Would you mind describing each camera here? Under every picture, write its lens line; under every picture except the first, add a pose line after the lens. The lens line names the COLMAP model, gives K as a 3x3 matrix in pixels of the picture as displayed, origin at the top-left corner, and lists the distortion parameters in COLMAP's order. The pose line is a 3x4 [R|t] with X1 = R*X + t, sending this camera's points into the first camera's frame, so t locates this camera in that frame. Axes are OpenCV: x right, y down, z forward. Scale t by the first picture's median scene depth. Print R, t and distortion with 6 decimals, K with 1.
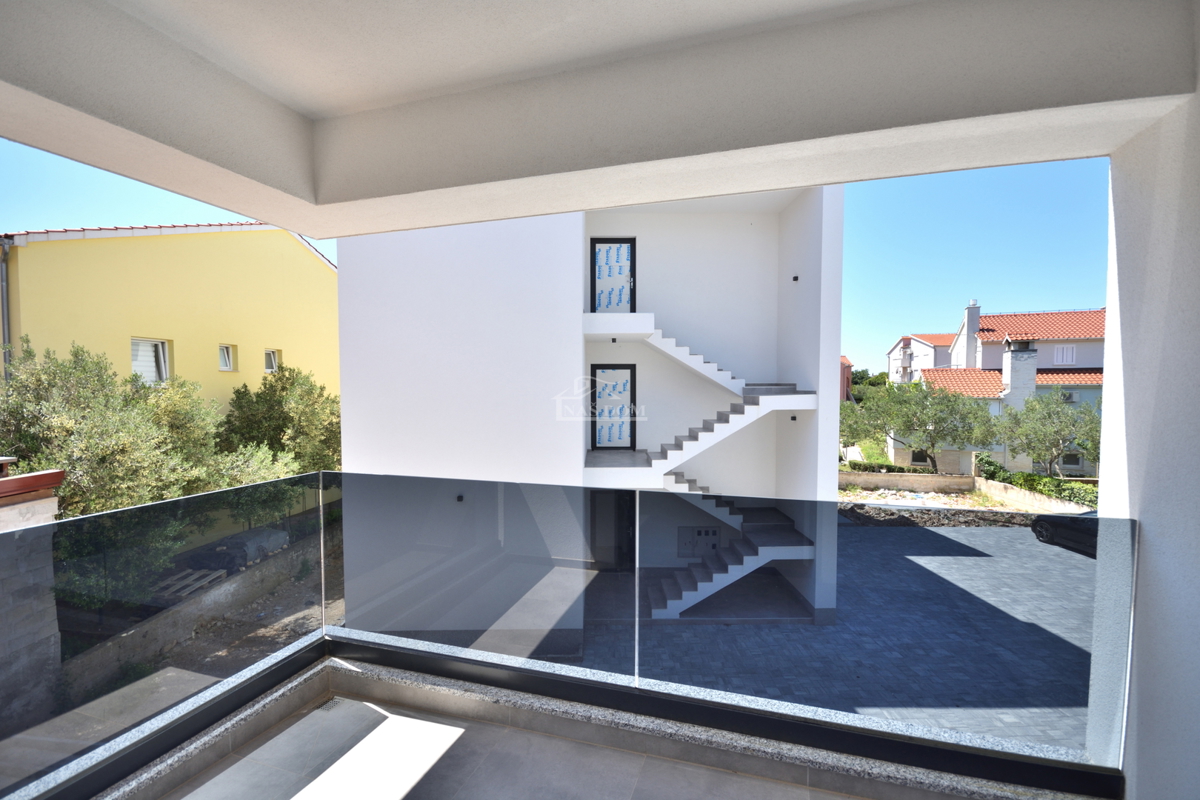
lens RADIAL K [[531.7, 0, 606.3], [0, 531.7, 412.8], [0, 0, 1]] dist [0.015704, -0.000146]
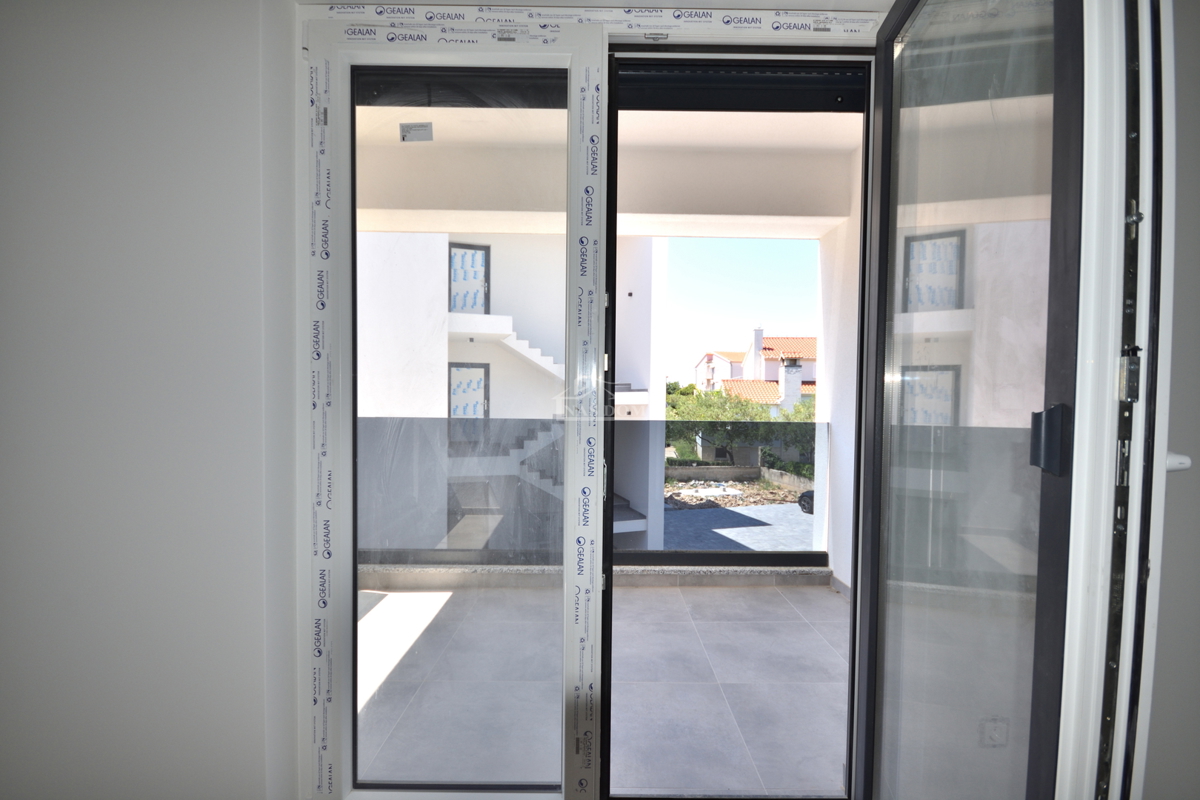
lens RADIAL K [[523.6, 0, 605.5], [0, 523.6, 409.8], [0, 0, 1]] dist [0.012886, -0.011881]
pose [[0.950592, 0.004224, 0.310416, -0.025638], [0.001707, 0.999821, -0.018834, 0.011240], [-0.310440, 0.018433, 0.950414, -0.037000]]
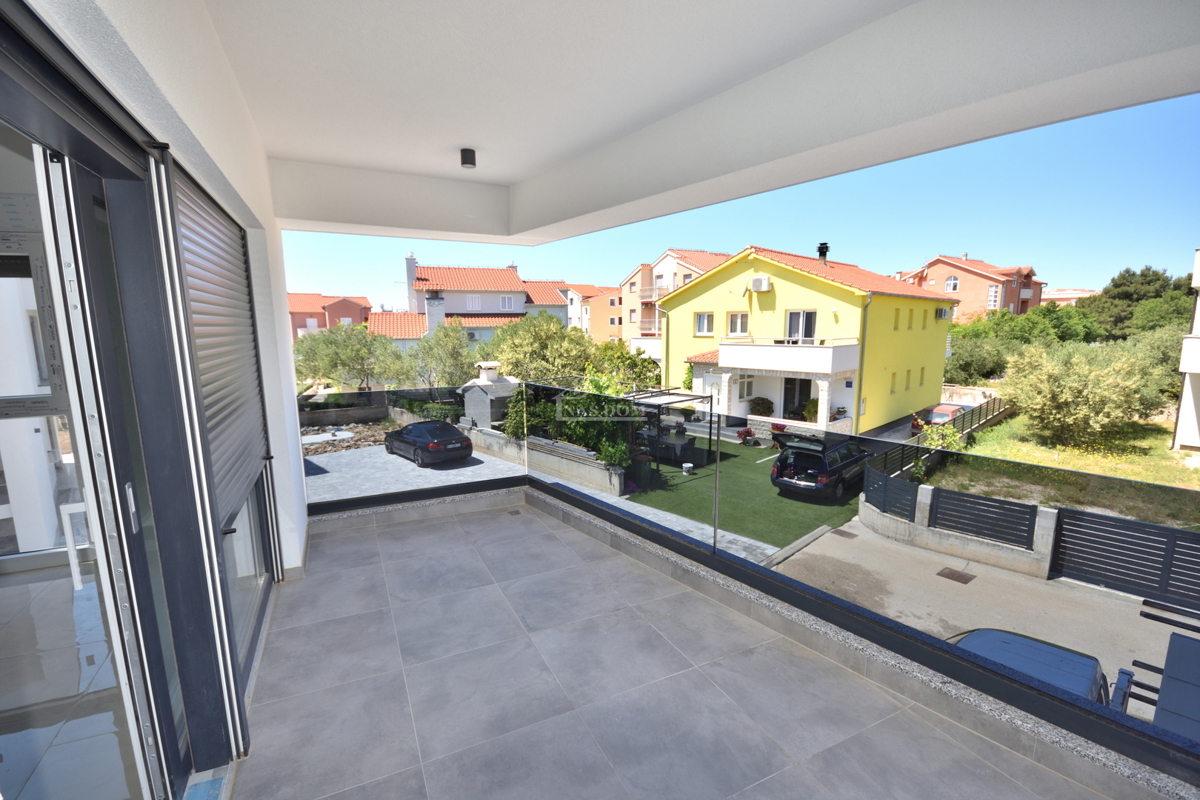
lens RADIAL K [[523.6, 0, 605.5], [0, 523.6, 409.8], [0, 0, 1]] dist [0.012886, -0.011881]
pose [[0.716643, -0.116123, 0.687705, 0.244992], [0.037385, 0.991020, 0.128381, -0.003122], [-0.696438, -0.066294, 0.714548, -0.180875]]
